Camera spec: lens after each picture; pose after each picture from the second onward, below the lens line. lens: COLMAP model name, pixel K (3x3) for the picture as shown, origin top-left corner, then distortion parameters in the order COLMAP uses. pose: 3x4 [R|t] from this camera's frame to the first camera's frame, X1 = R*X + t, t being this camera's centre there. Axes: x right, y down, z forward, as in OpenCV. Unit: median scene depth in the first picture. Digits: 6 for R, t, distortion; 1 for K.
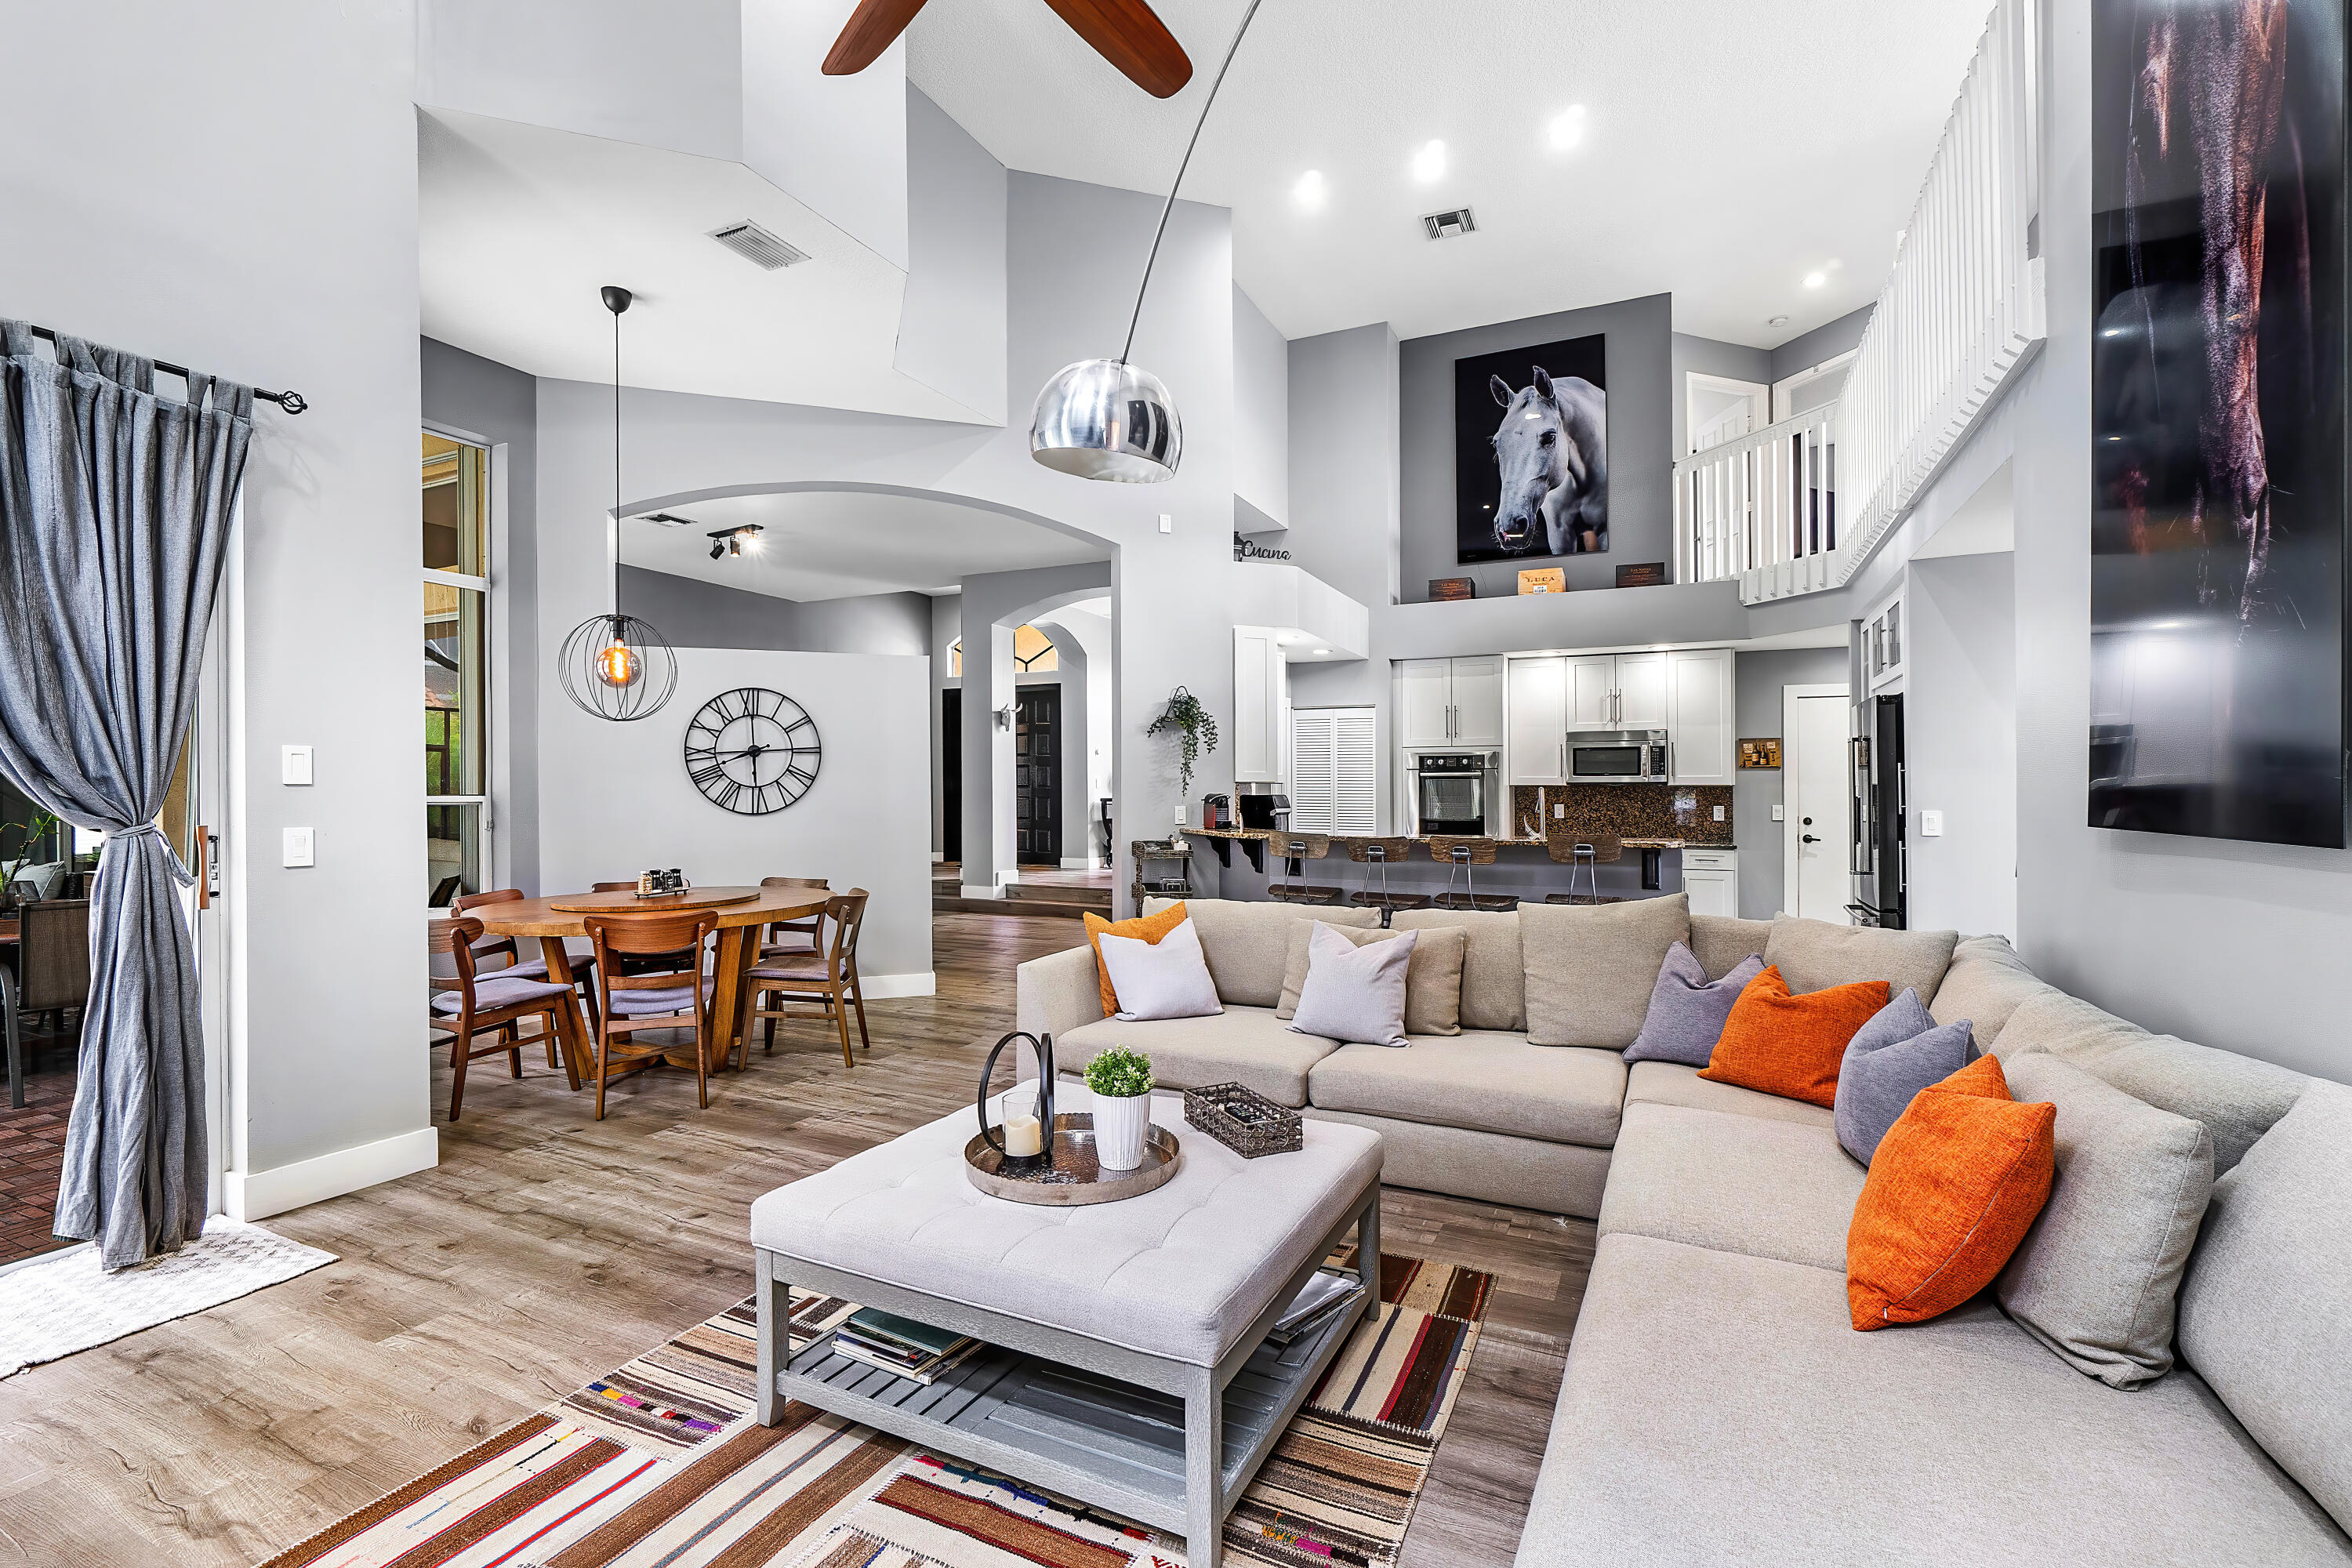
lens RADIAL K [[1053.2, 0, 1140.1], [0, 1053.2, 789.0], [0, 0, 1]] dist [-0.001514, -0.000872]
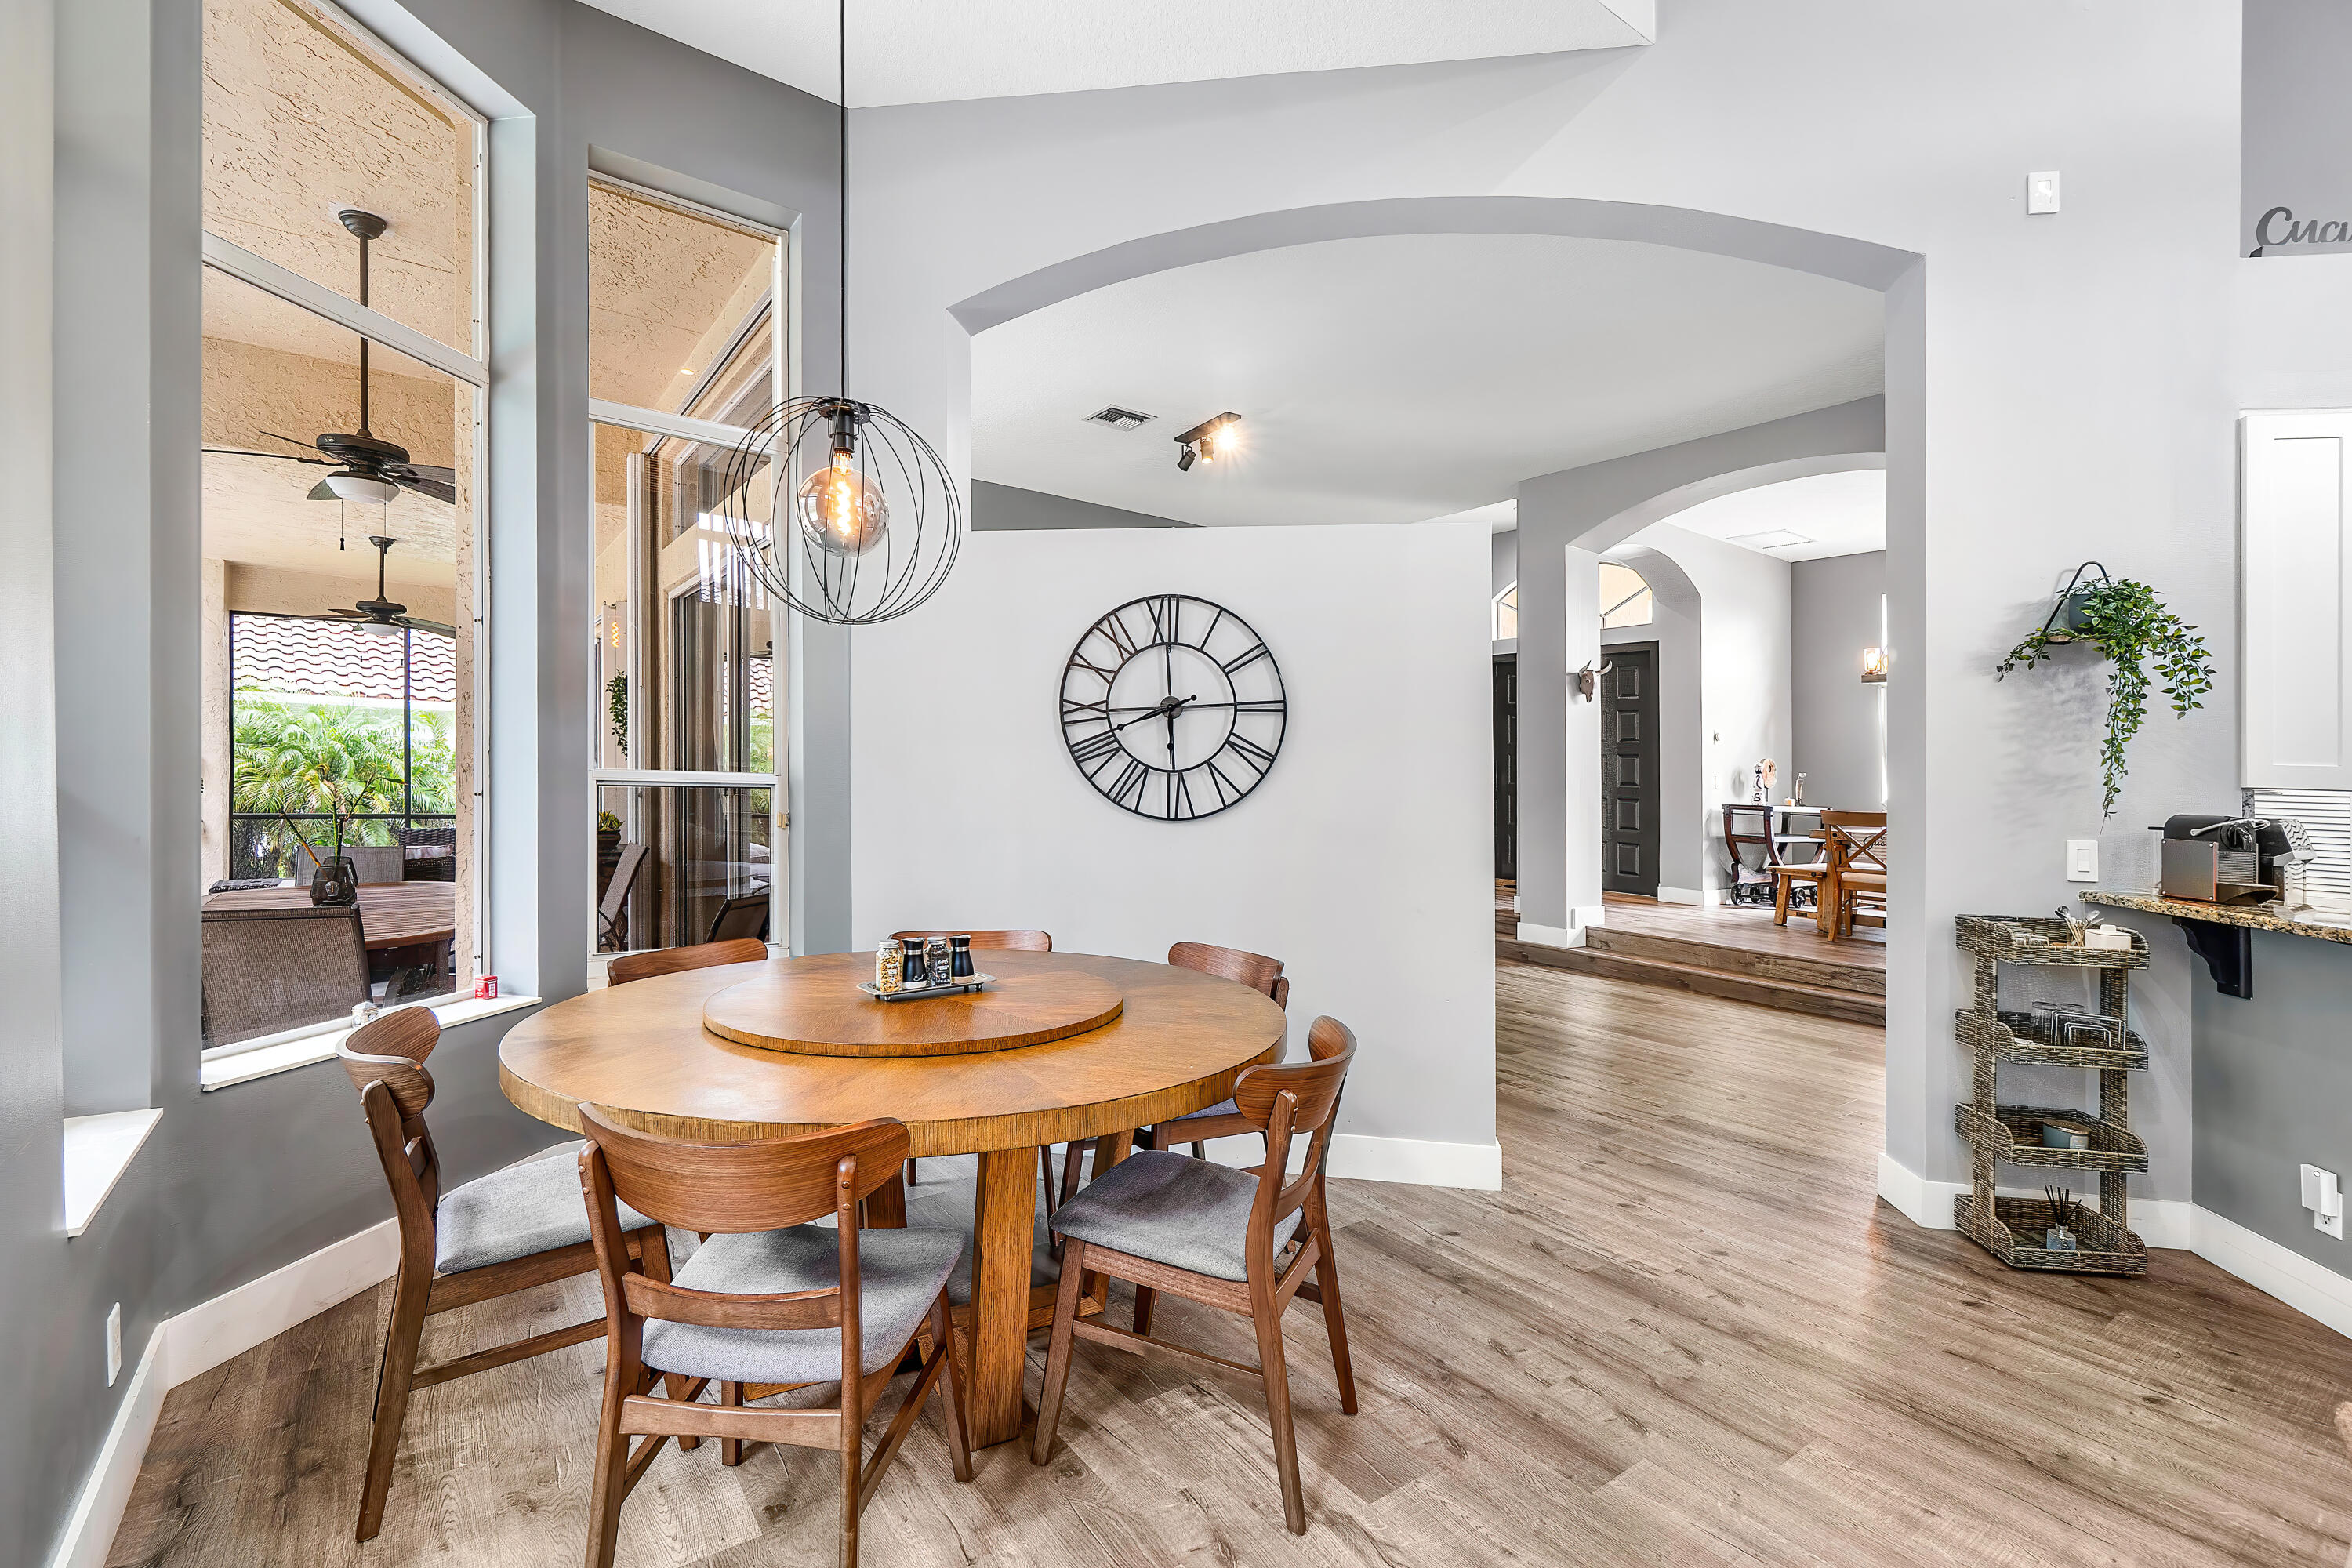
lens RADIAL K [[1053.2, 0, 1164.8], [0, 1053.2, 779.6], [0, 0, 1]] dist [-0.001514, -0.000872]
pose [[0.889241, 0.027224, -0.456629, -0.087083], [-0.027491, 0.999604, 0.006061, -0.000707], [0.456613, 0.007164, 0.889637, 0.387119]]
